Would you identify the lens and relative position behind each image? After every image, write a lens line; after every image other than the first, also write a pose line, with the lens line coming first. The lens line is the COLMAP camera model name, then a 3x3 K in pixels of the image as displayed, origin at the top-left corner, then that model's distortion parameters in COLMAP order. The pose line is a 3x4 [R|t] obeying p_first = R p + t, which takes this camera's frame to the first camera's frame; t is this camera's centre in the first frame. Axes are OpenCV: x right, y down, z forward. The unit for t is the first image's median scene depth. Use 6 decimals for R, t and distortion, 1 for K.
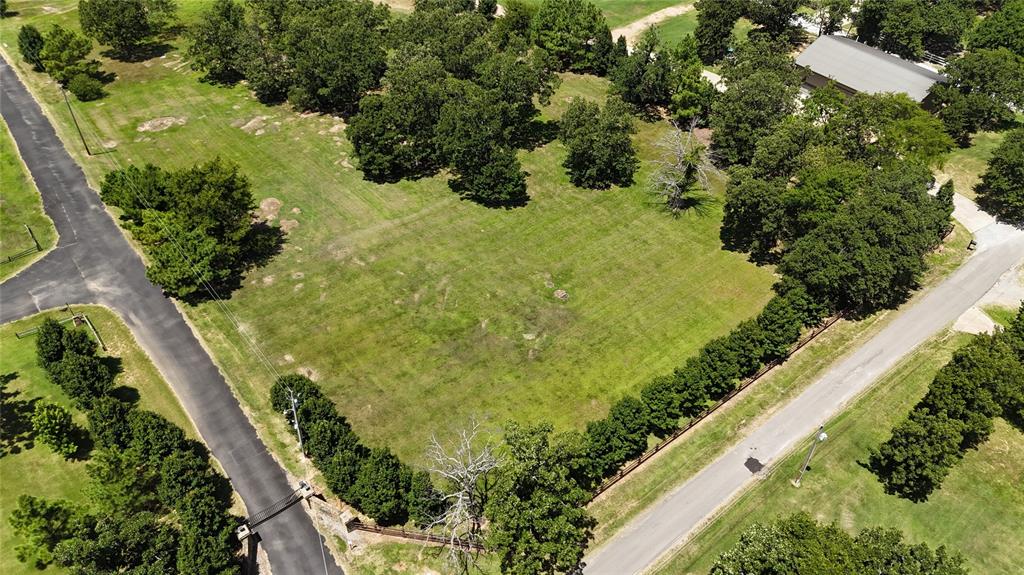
lens RADIAL K [[763.6, 0, 511.2], [0, 763.6, 293.8], [0, 0, 1]] dist [0.059317, -0.061179]
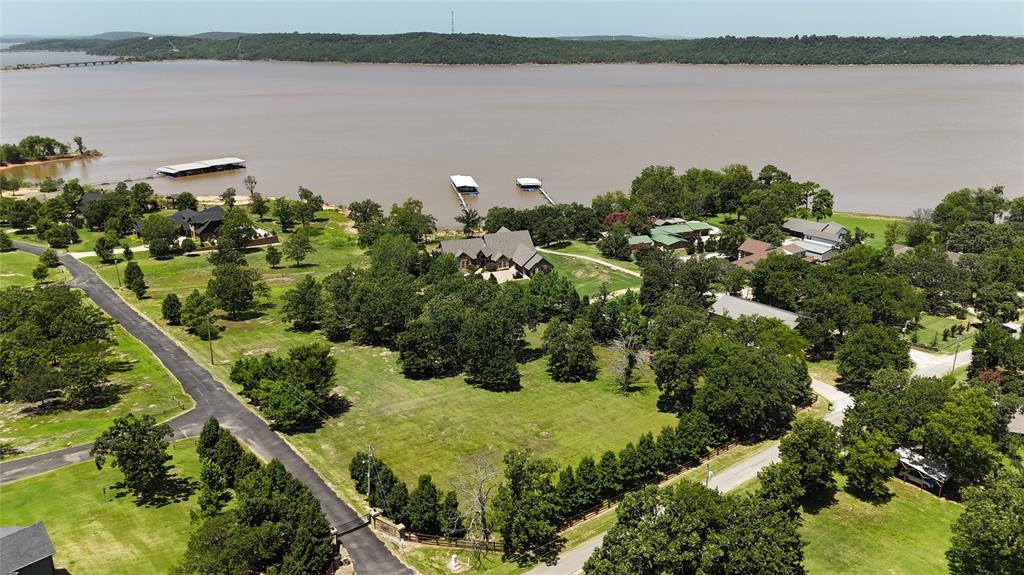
lens RADIAL K [[763.6, 0, 513.4], [0, 763.6, 286.4], [0, 0, 1]] dist [0.059317, -0.061179]
pose [[0.999977, -0.006018, 0.003096, 0.004380], [0.006767, 0.898530, -0.438860, 0.357204], [-0.000141, 0.438871, 0.898550, -0.378954]]
